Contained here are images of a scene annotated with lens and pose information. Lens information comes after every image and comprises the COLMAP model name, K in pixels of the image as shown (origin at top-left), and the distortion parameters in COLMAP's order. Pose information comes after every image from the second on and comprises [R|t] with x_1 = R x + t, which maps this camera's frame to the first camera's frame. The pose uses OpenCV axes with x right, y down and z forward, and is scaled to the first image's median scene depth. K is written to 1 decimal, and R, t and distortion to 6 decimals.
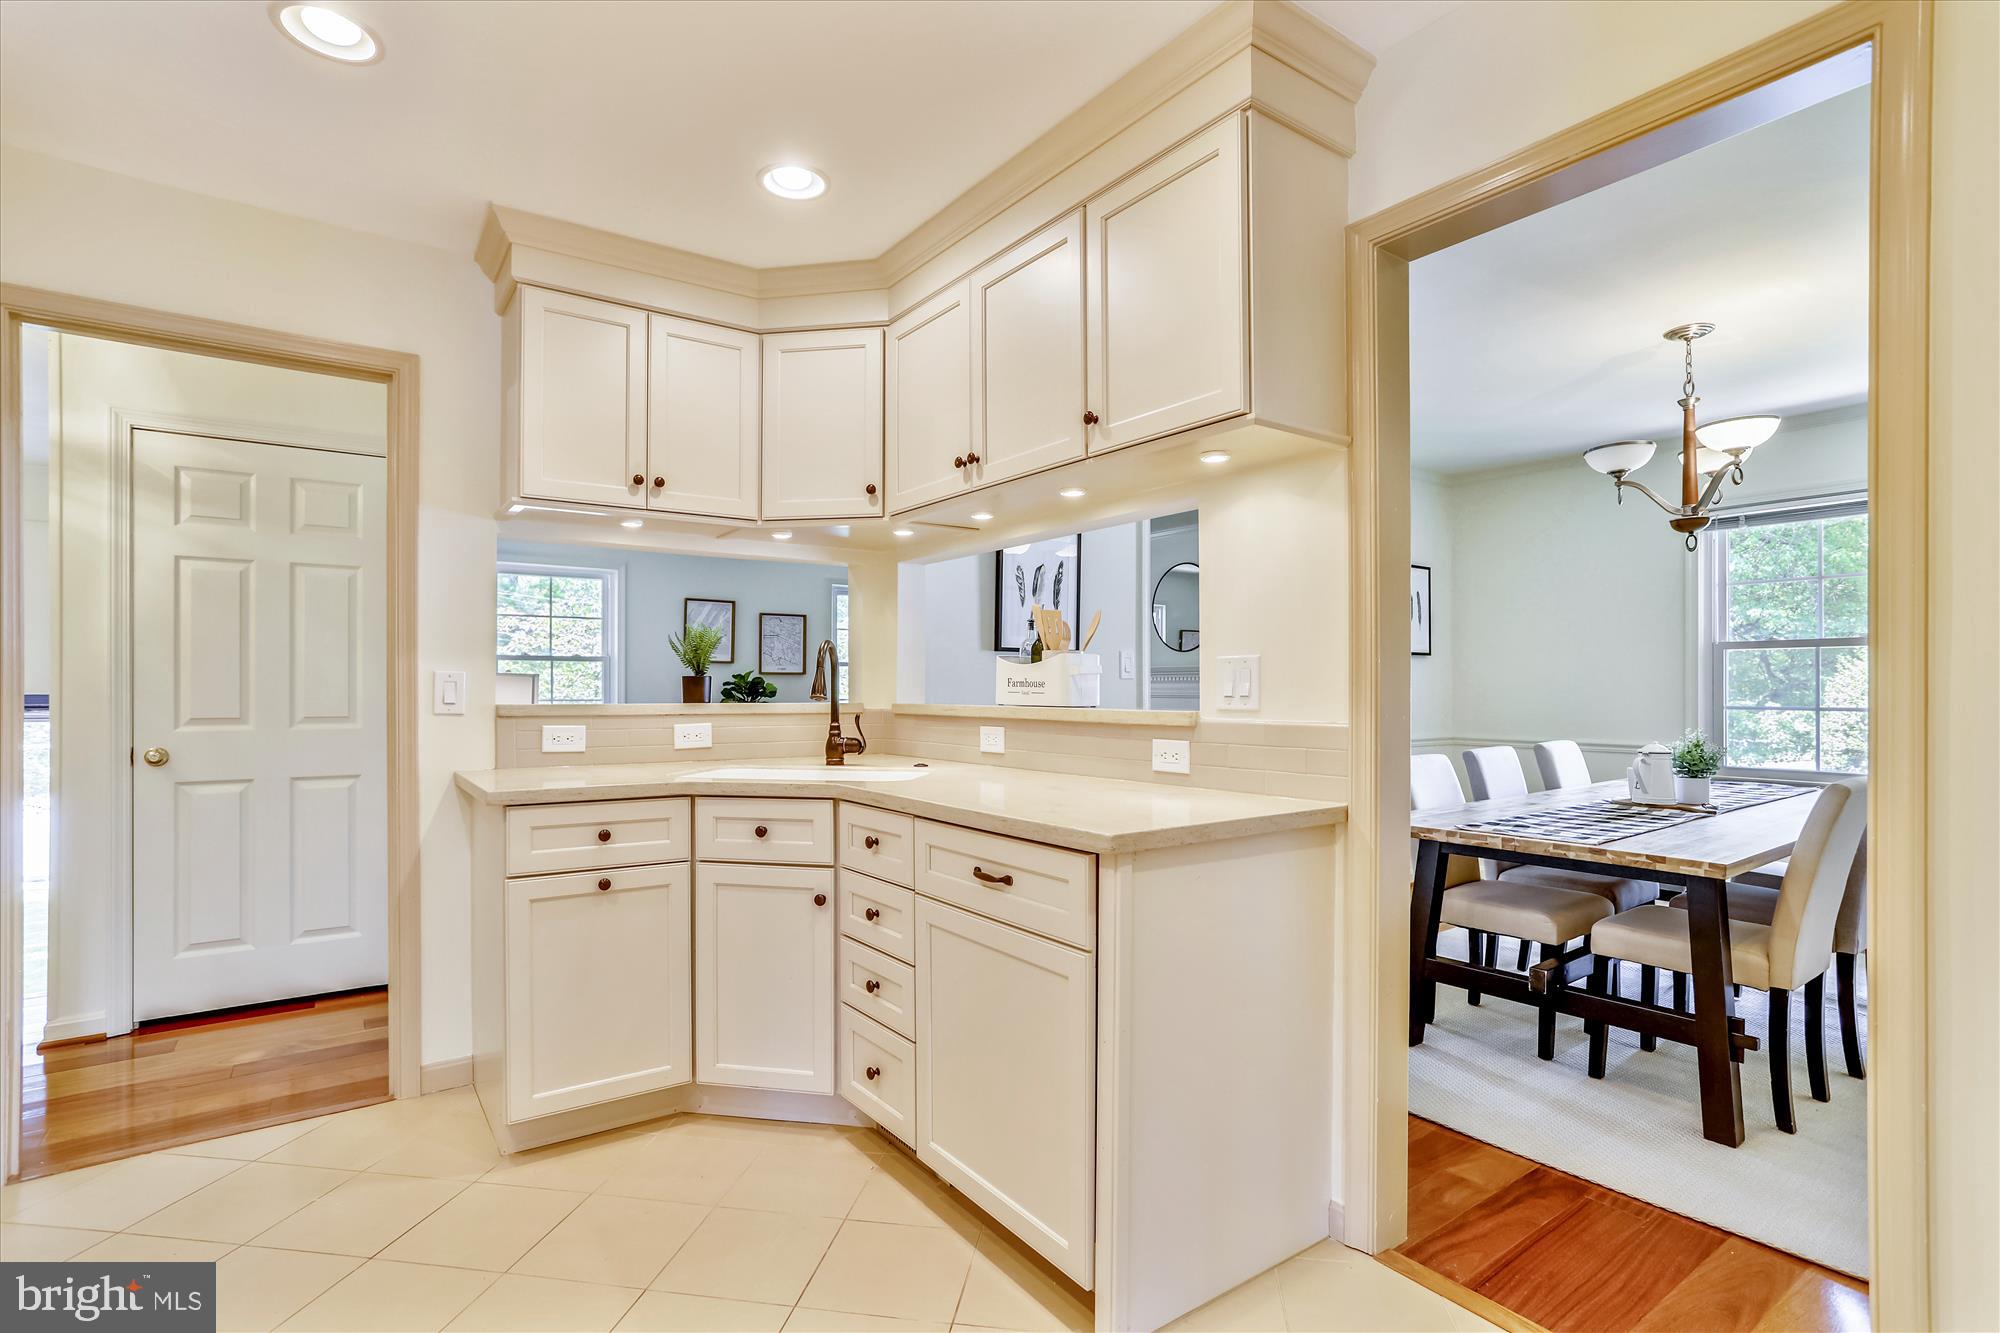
lens RADIAL K [[980.8, 0, 998.4], [0, 980.8, 681.9], [0, 0, 1]] dist [-0.048516, 0.012786]
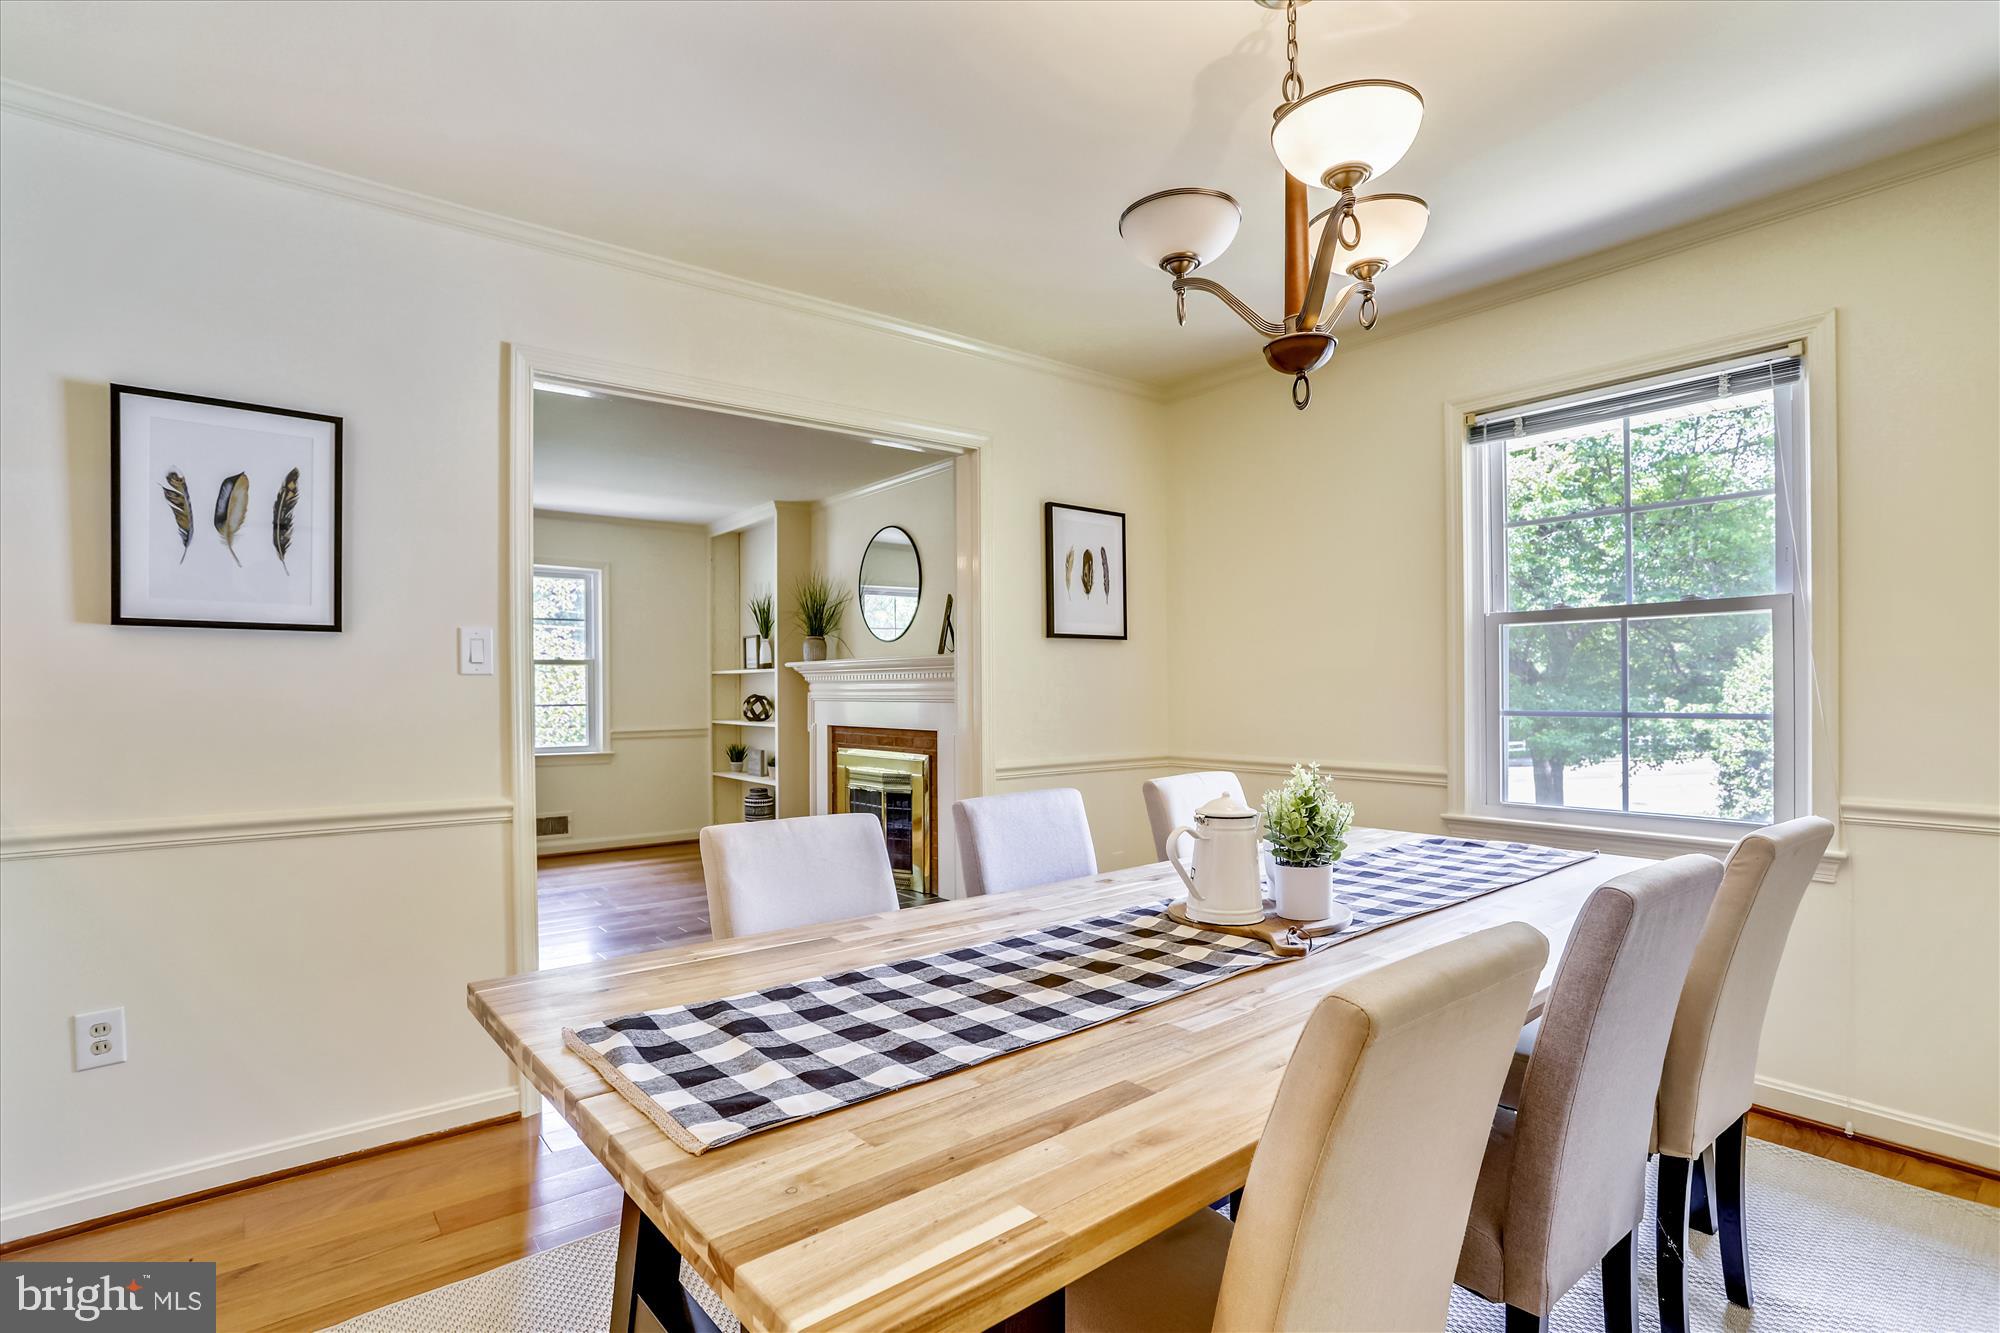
lens RADIAL K [[980.8, 0, 1009.2], [0, 980.8, 678.3], [0, 0, 1]] dist [-0.048516, 0.012786]
pose [[0.998264, -0.006645, 0.058524, 0.449117], [0.006934, 0.999965, -0.004732, 0.004310], [-0.058491, 0.005130, 0.998275, 0.418933]]
